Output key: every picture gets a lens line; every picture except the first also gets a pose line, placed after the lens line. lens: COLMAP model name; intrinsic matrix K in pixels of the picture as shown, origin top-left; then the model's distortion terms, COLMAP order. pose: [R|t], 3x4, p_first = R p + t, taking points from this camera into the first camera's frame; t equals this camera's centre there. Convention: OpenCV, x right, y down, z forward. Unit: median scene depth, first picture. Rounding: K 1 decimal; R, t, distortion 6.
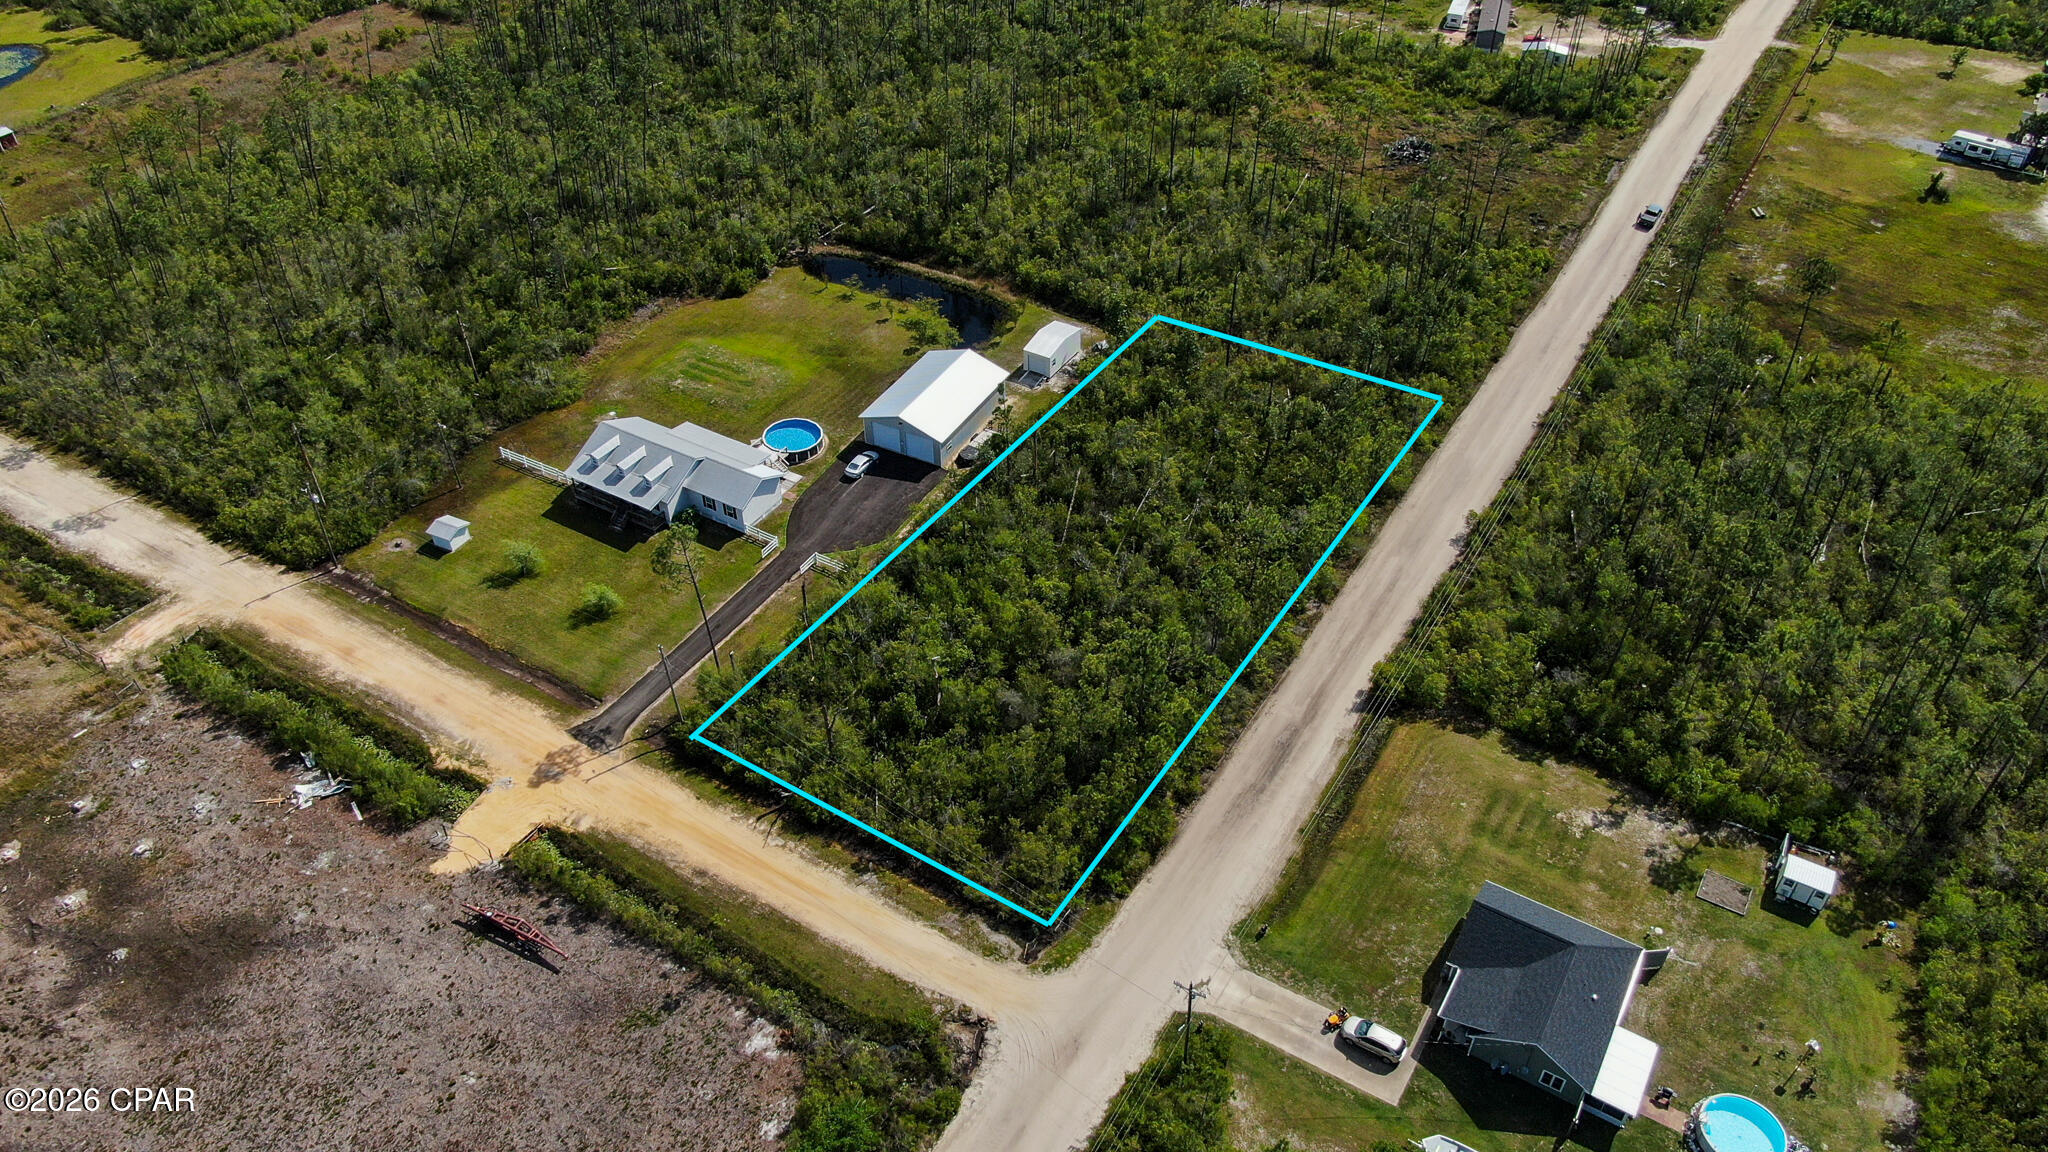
lens RADIAL K [[1466.2, 0, 1024.0], [0, 1466.2, 576.0], [0, 0, 1]] dist [-0.019754, 0.007854]
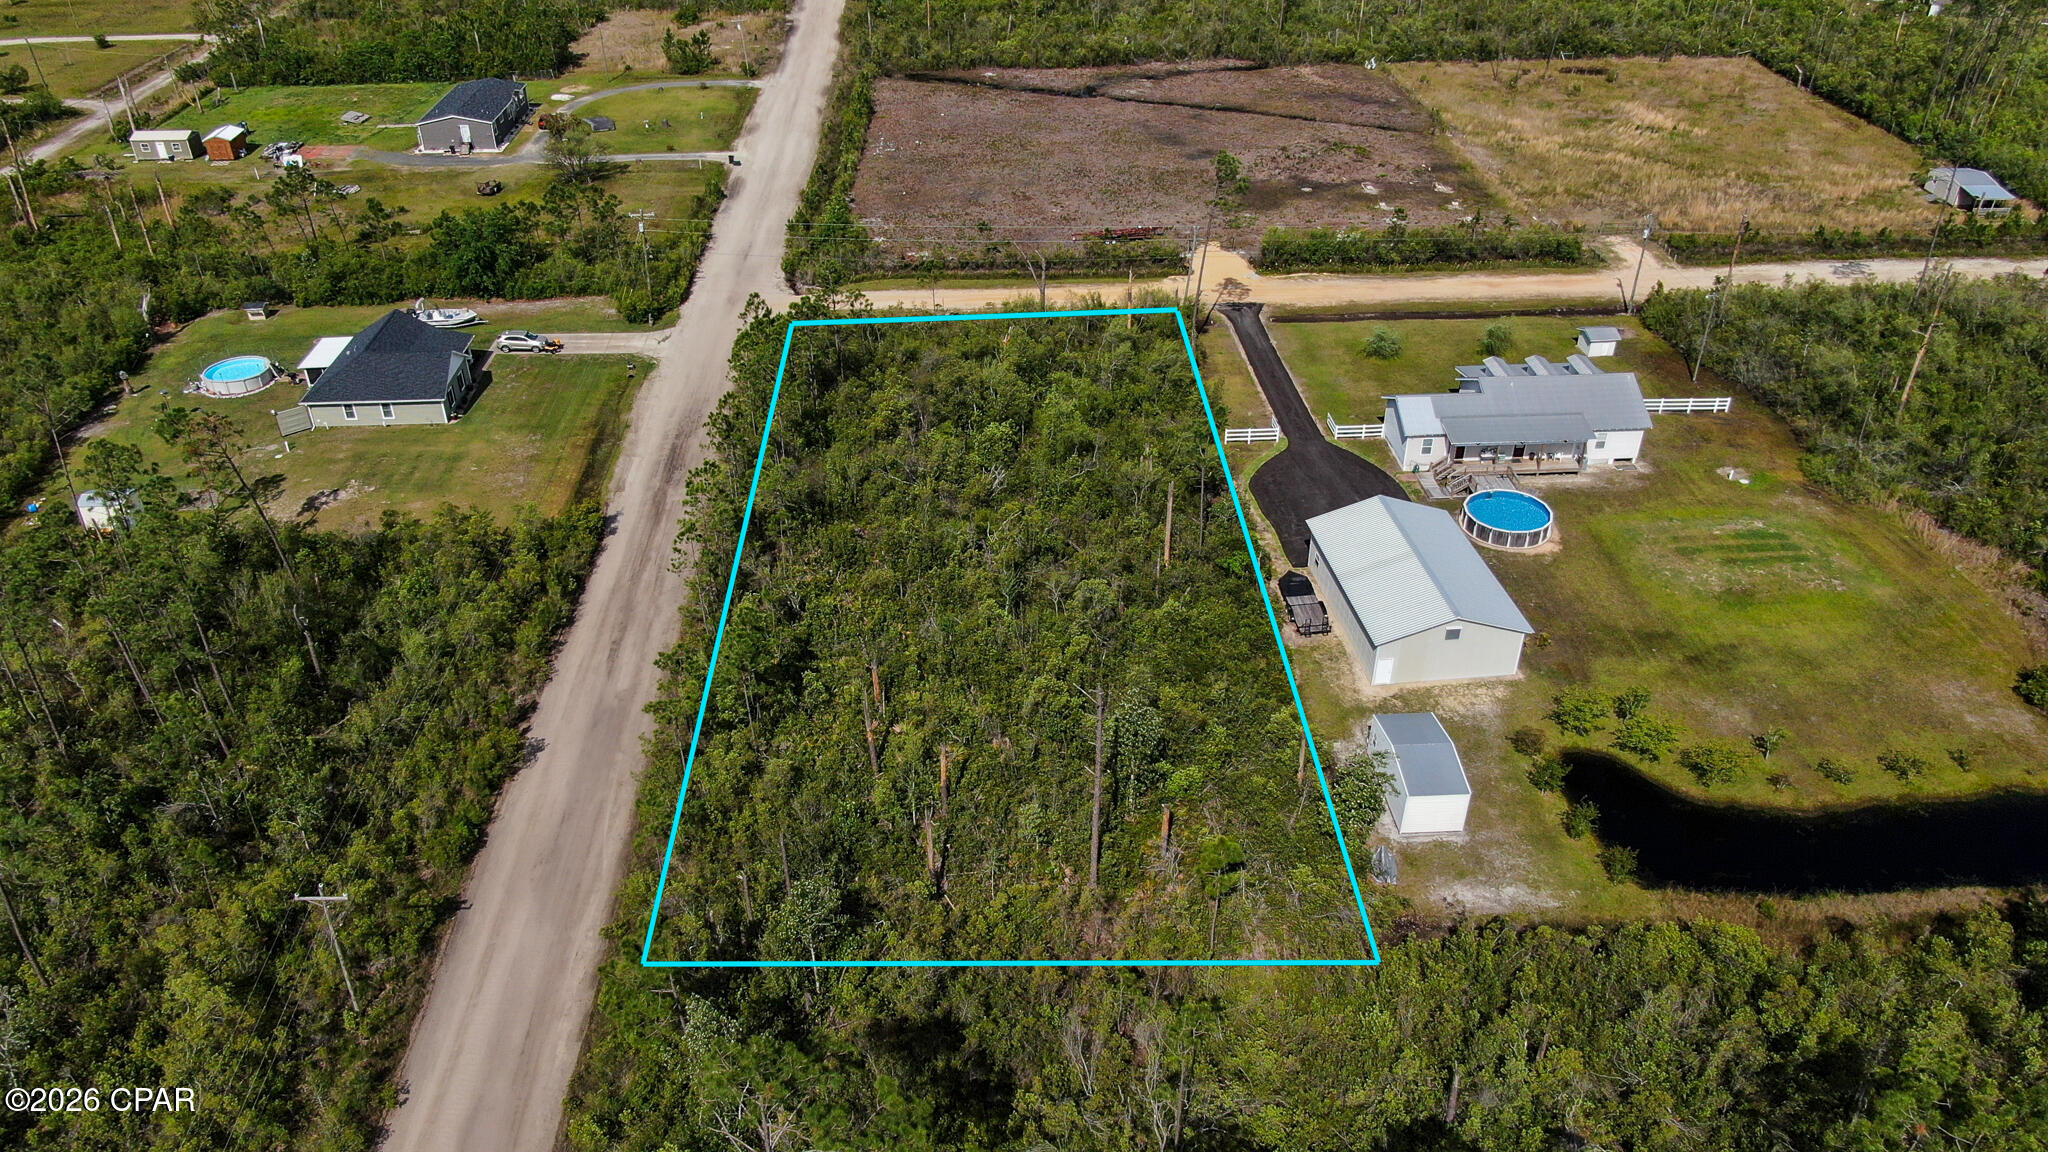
lens RADIAL K [[1466.2, 0, 1024.0], [0, 1466.2, 576.0], [0, 0, 1]] dist [-0.019754, 0.007854]
pose [[-0.824208, 0.309112, -0.474480, 0.449946], [-0.365007, 0.350613, 0.862462, -0.734321], [0.432956, 0.884036, -0.176150, 1.293350]]
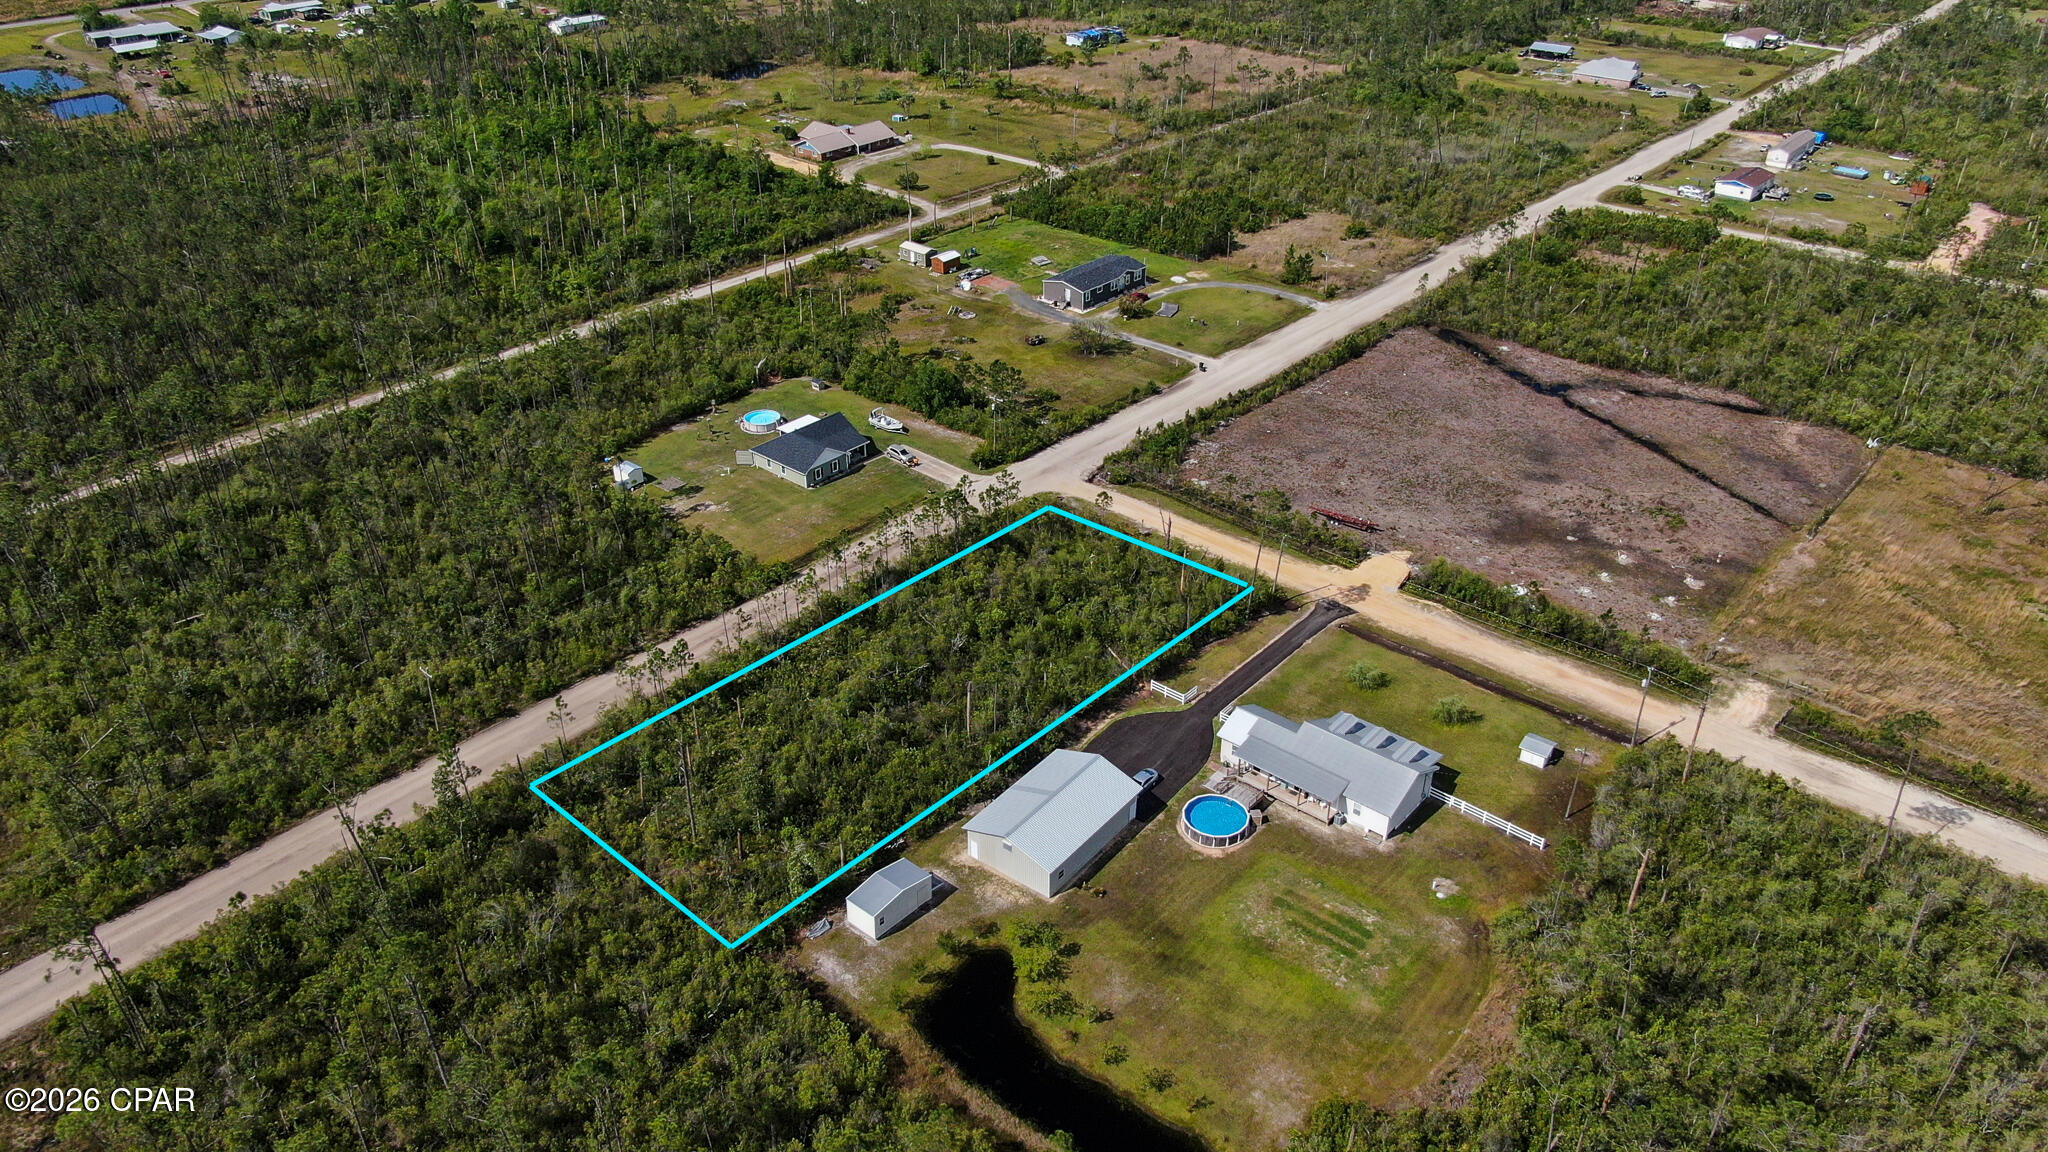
lens RADIAL K [[1466.2, 0, 1024.0], [0, 1466.2, 576.0], [0, 0, 1]] dist [-0.019754, 0.007854]
pose [[-0.985287, -0.087856, 0.146596, -0.197992], [0.110264, 0.328580, 0.938017, -1.235407], [-0.130579, 0.940381, -0.314059, 1.428785]]
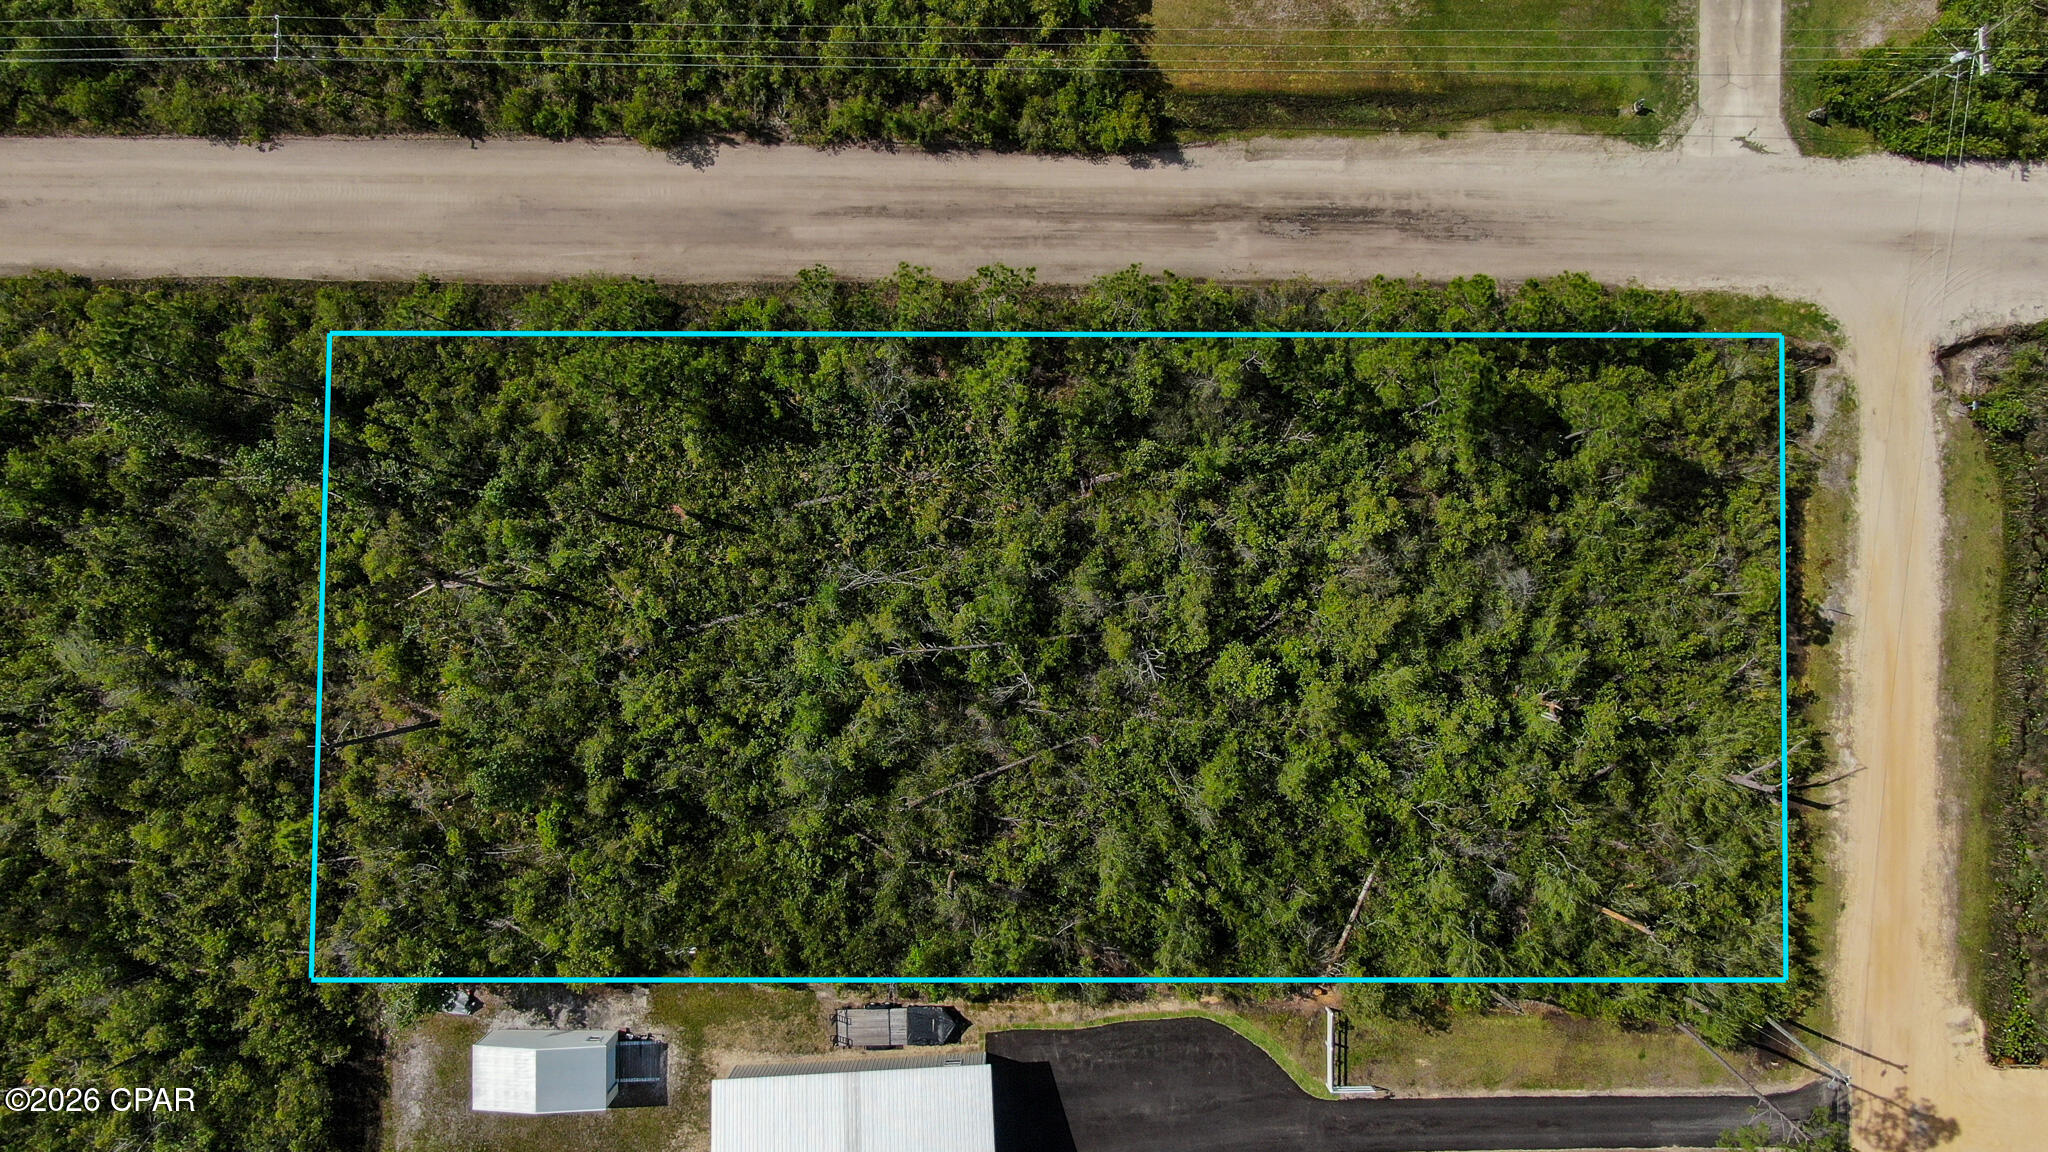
lens RADIAL K [[1466.2, 0, 1024.0], [0, 1466.2, 576.0], [0, 0, 1]] dist [-0.019754, 0.007854]
pose [[-0.516351, -0.856367, 0.004004, 0.100573], [0.556644, -0.332071, 0.761496, -0.501744], [-0.650791, 0.395429, 0.648157, 0.700399]]
